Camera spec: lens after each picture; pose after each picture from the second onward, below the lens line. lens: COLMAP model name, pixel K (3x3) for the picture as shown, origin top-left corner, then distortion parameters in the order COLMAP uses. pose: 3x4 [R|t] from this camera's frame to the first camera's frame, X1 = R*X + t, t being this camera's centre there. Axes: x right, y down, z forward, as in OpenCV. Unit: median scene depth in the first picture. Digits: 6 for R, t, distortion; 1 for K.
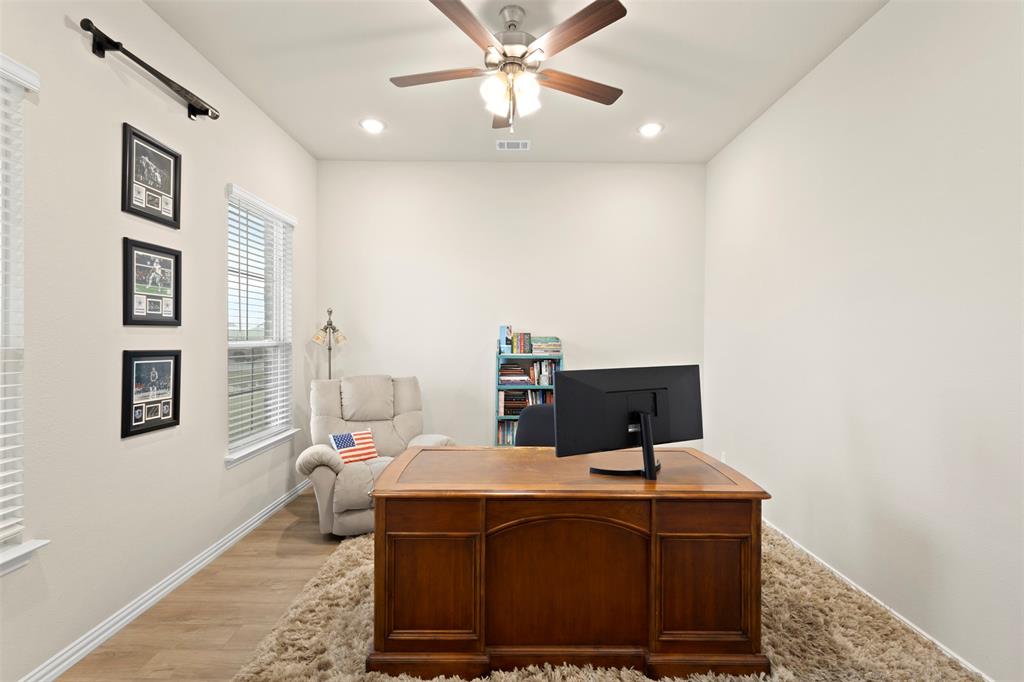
lens RADIAL K [[472.0, 0, 512.3], [0, 472.0, 339.8], [0, 0, 1]] dist [0.005164, 0.001345]
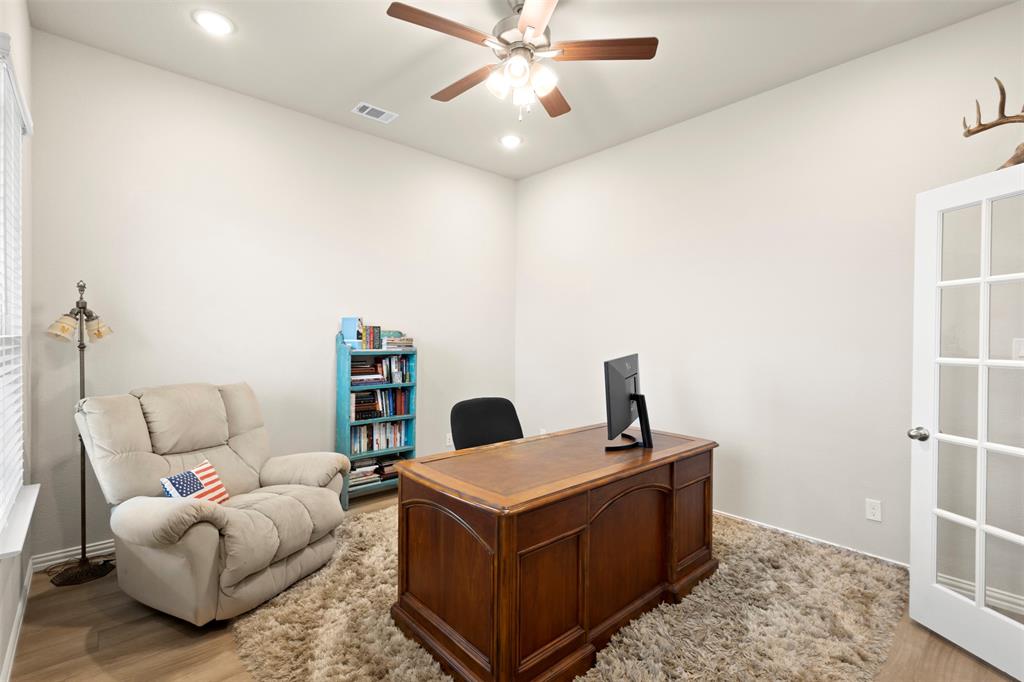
lens RADIAL K [[472.0, 0, 513.7], [0, 472.0, 339.6], [0, 0, 1]] dist [0.005164, 0.001345]
pose [[0.745230, -0.003846, 0.666796, -0.379932], [-0.001898, 0.999967, 0.007889, 0.003549], [-0.666804, -0.007145, 0.745199, 0.160405]]
